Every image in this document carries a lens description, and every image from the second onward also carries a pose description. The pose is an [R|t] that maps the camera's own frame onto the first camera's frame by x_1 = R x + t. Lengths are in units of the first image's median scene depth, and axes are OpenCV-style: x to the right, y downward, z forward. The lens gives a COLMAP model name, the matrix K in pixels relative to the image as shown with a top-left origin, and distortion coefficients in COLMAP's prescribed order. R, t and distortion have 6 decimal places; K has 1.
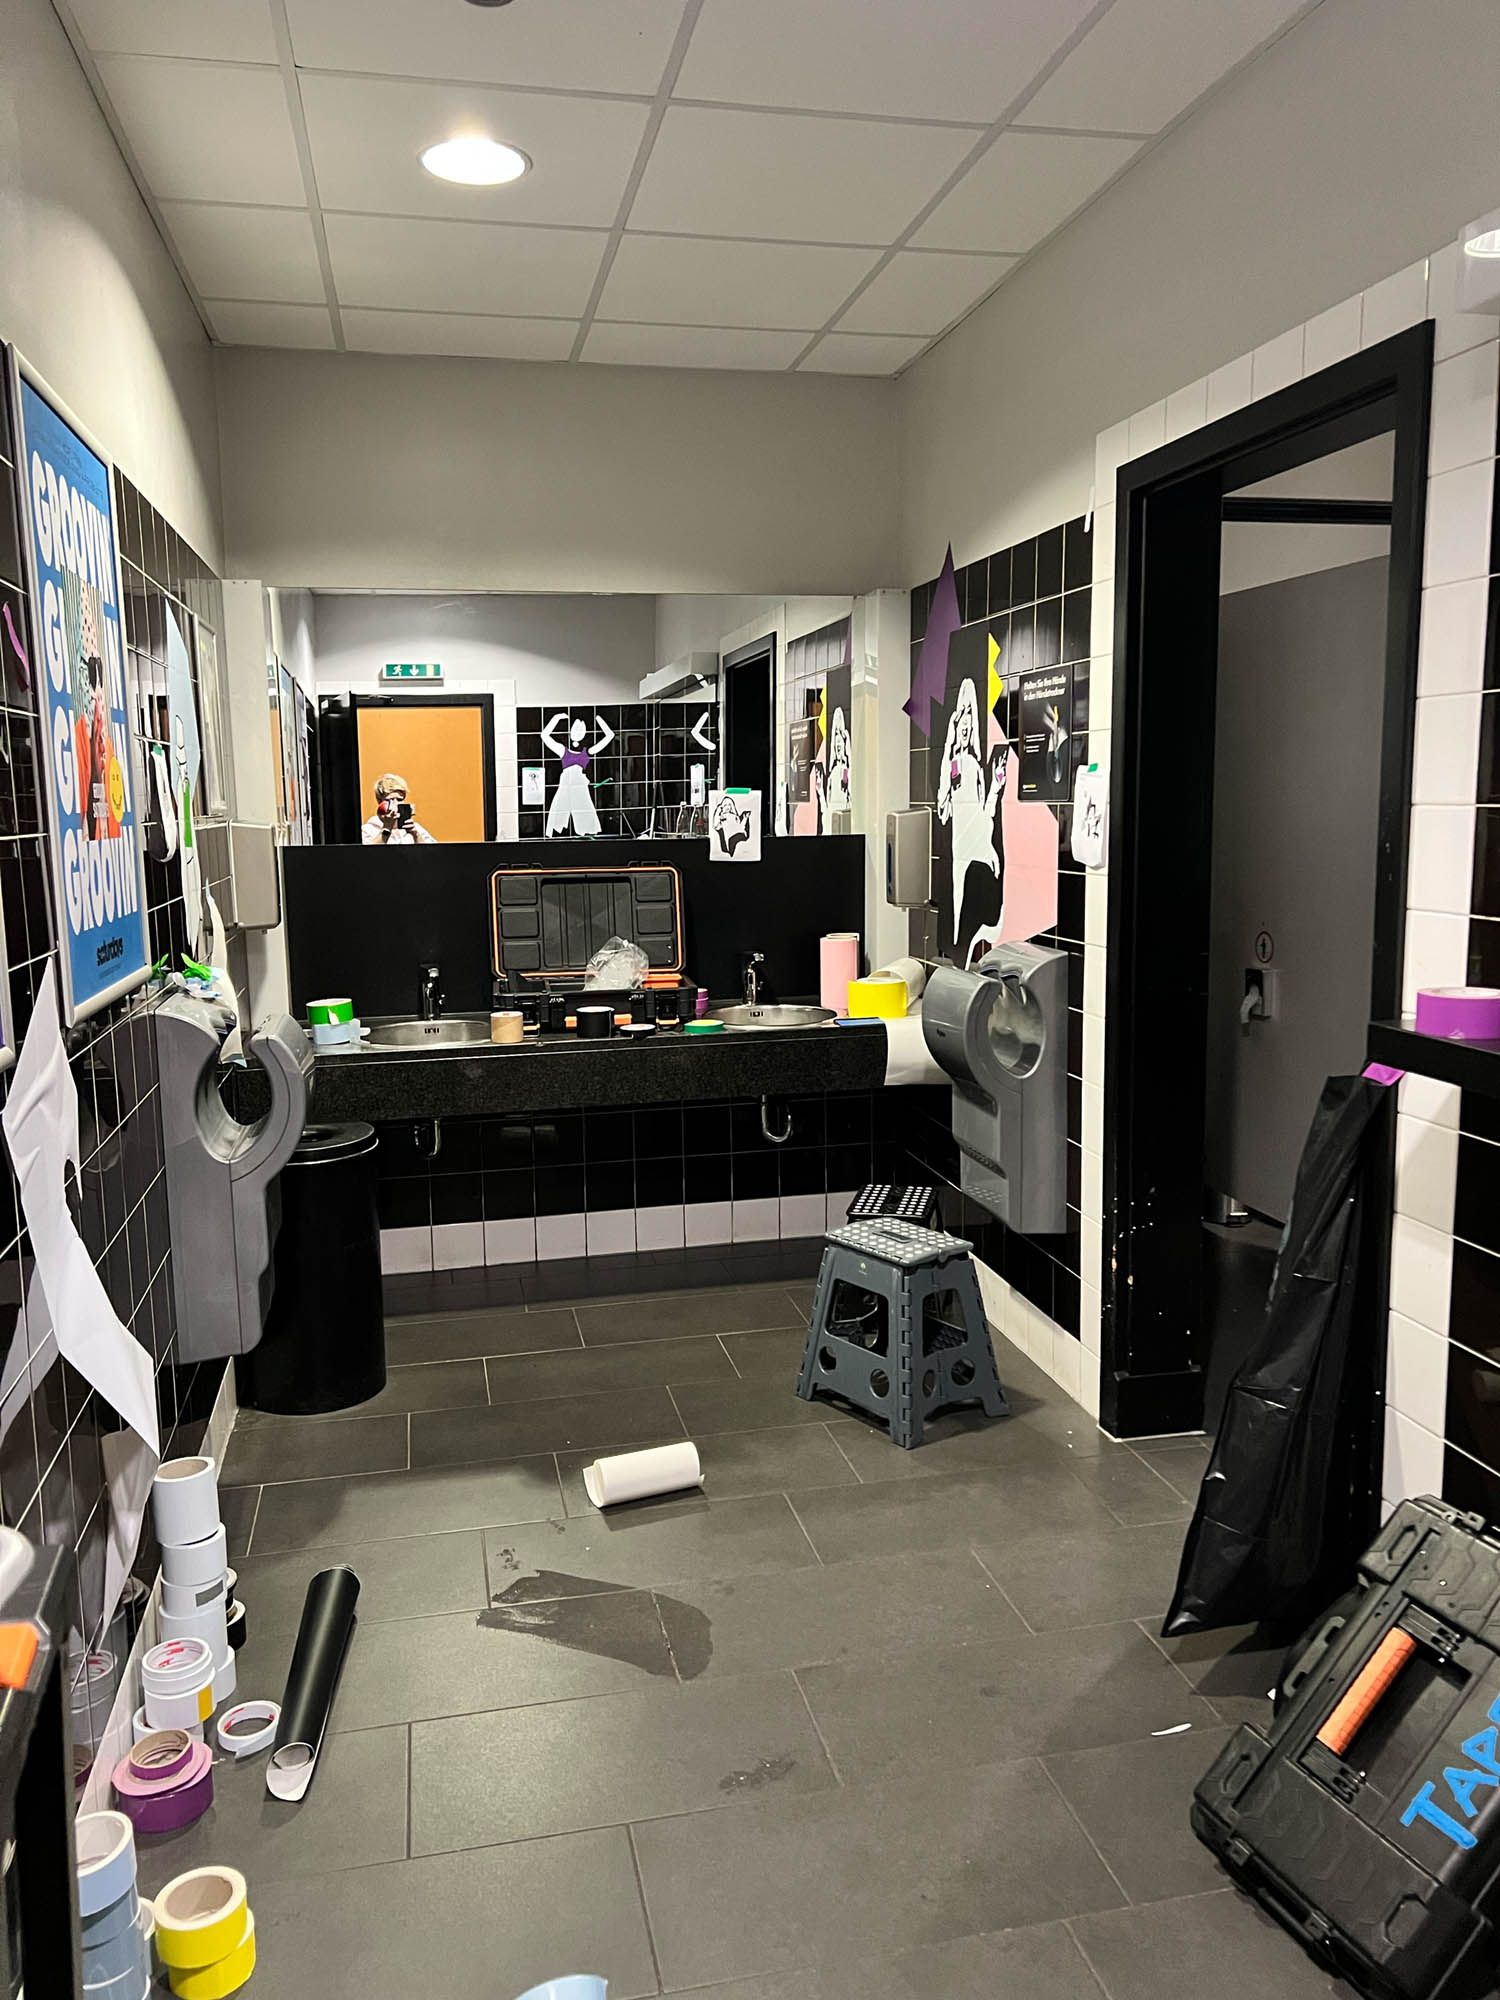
lens RADIAL K [[1560.0, 0, 750.7], [0, 1560.0, 1002.1], [0, 0, 1]] dist [0.006772, -0.001005]
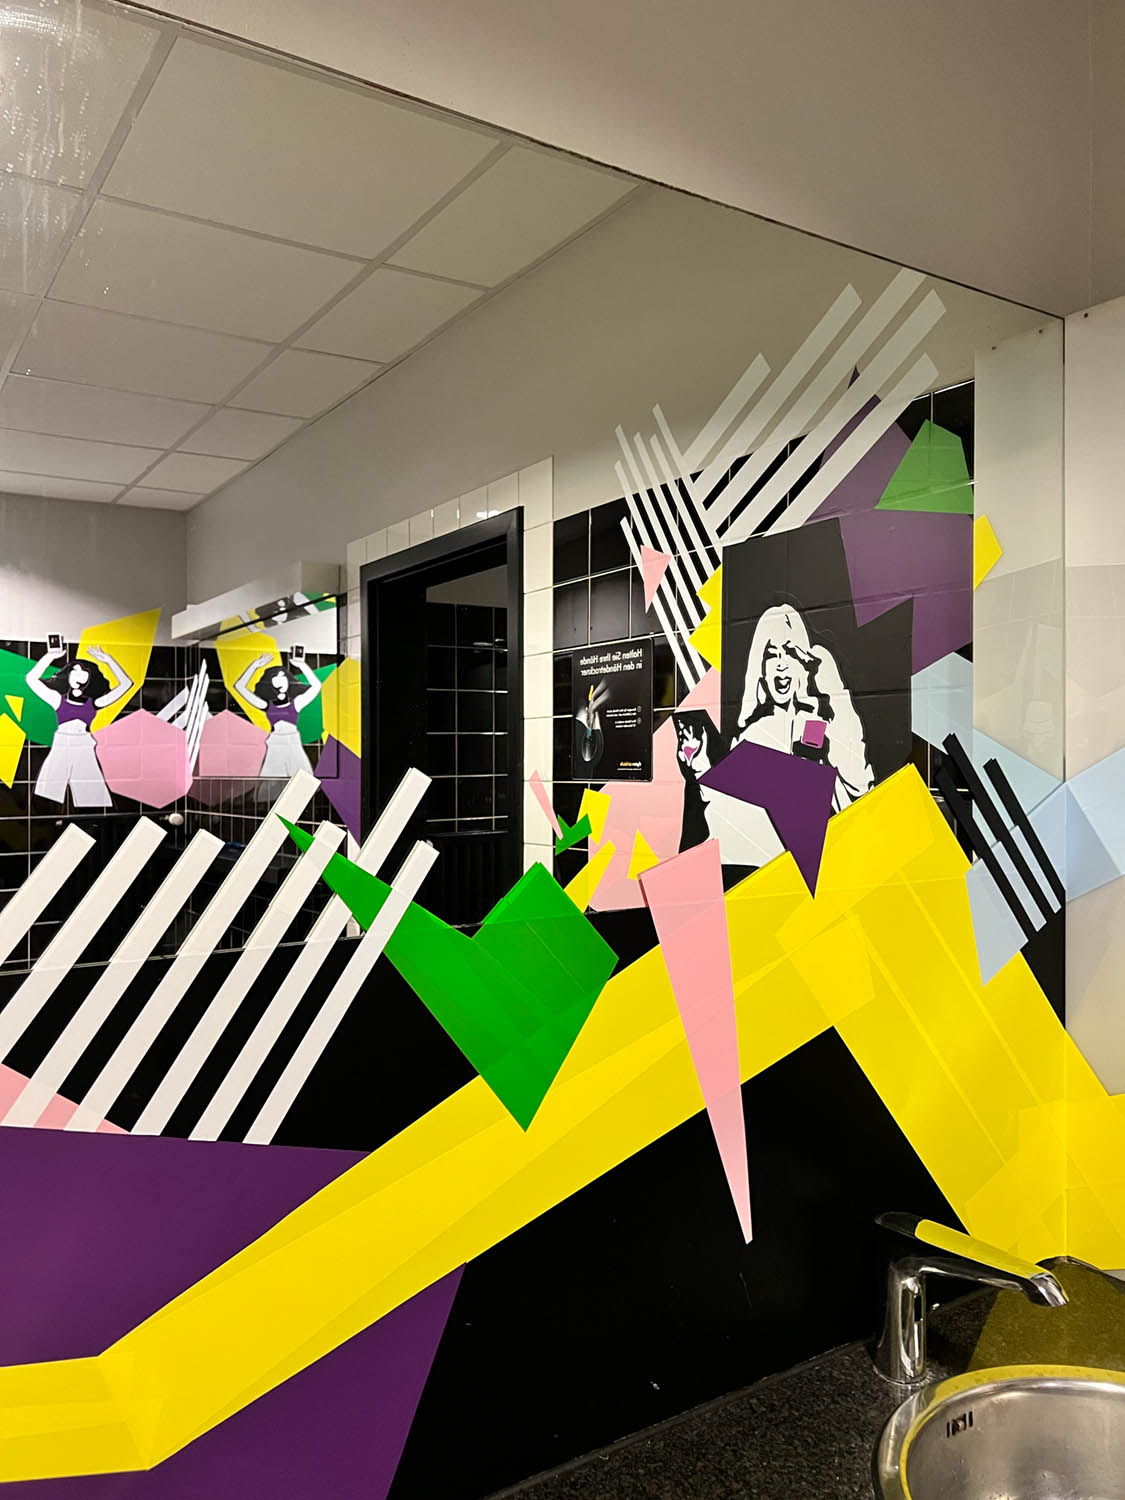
lens RADIAL K [[1170.0, 0, 558.9], [0, 1170.0, 756.5], [0, 0, 1]] dist [0.006772, -0.001005]
pose [[0.937175, 0.031932, 0.347396, -0.109278], [0.018931, 0.989680, -0.142040, -0.063270], [-0.348347, 0.139693, 0.926898, 0.498004]]
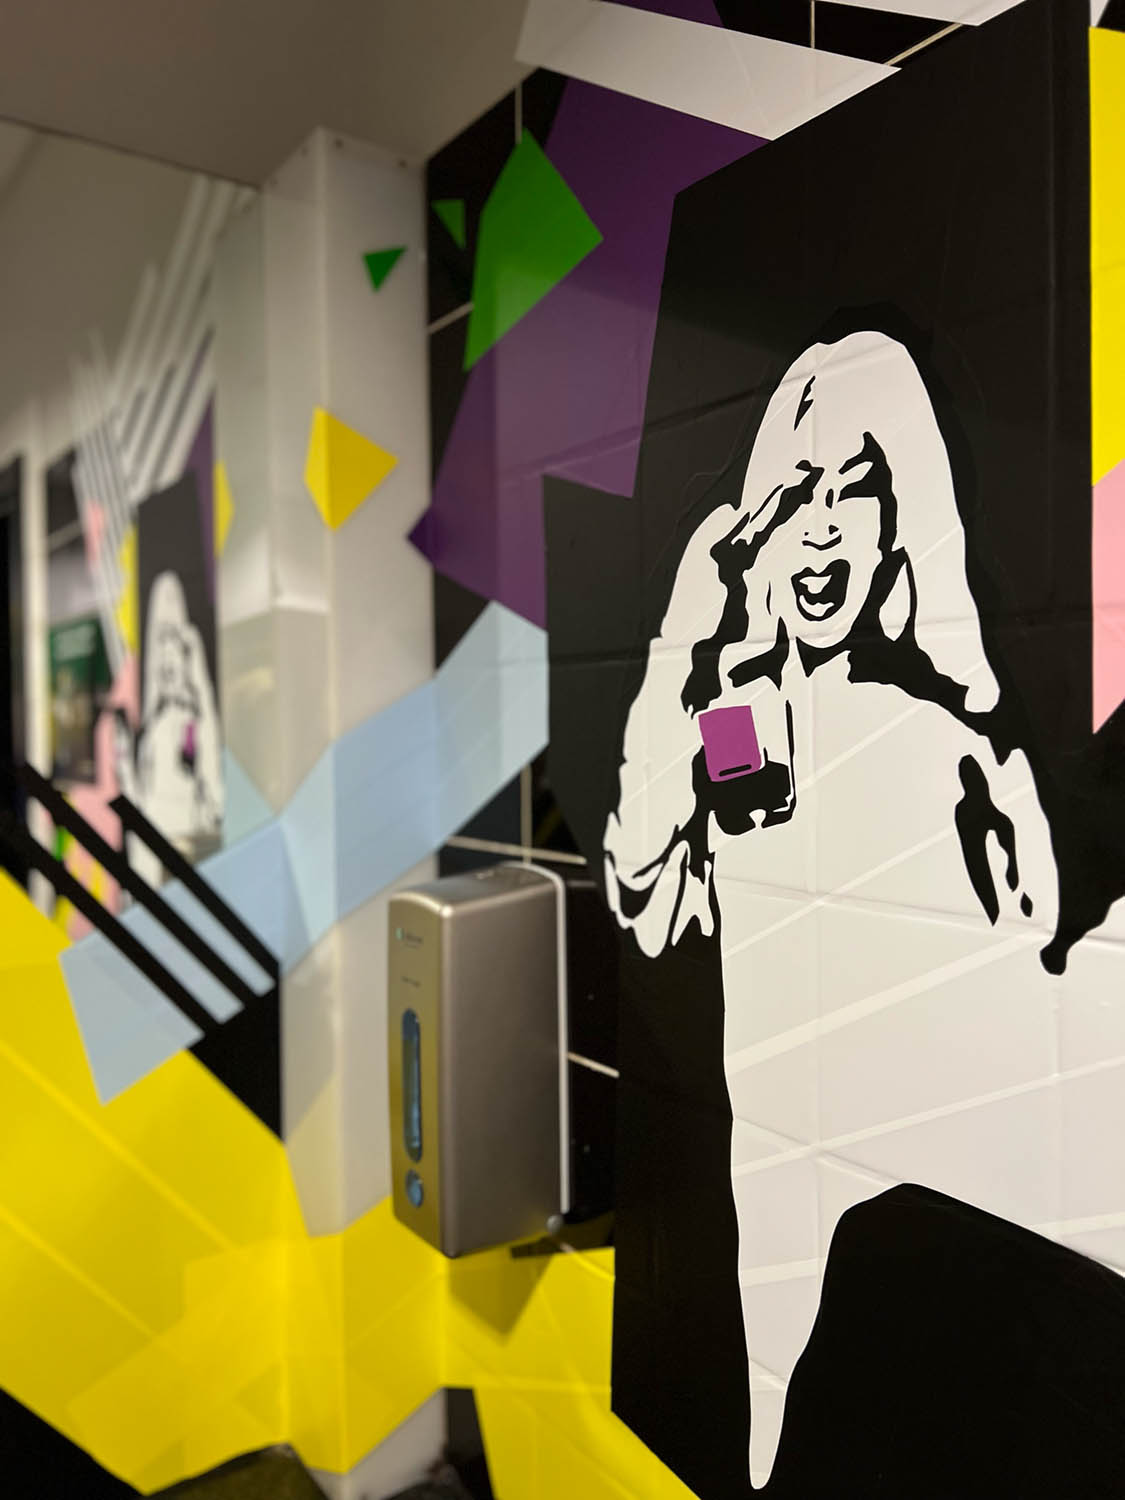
lens RADIAL K [[1170.0, 0, 557.6], [0, 1170.0, 754.7], [0, 0, 1]] dist [0.006772, -0.001005]
pose [[0.919987, -0.004657, 0.391922, 0.021319], [0.047647, 0.993843, -0.100034, -0.077465], [-0.389043, 0.110704, 0.914544, 0.501386]]
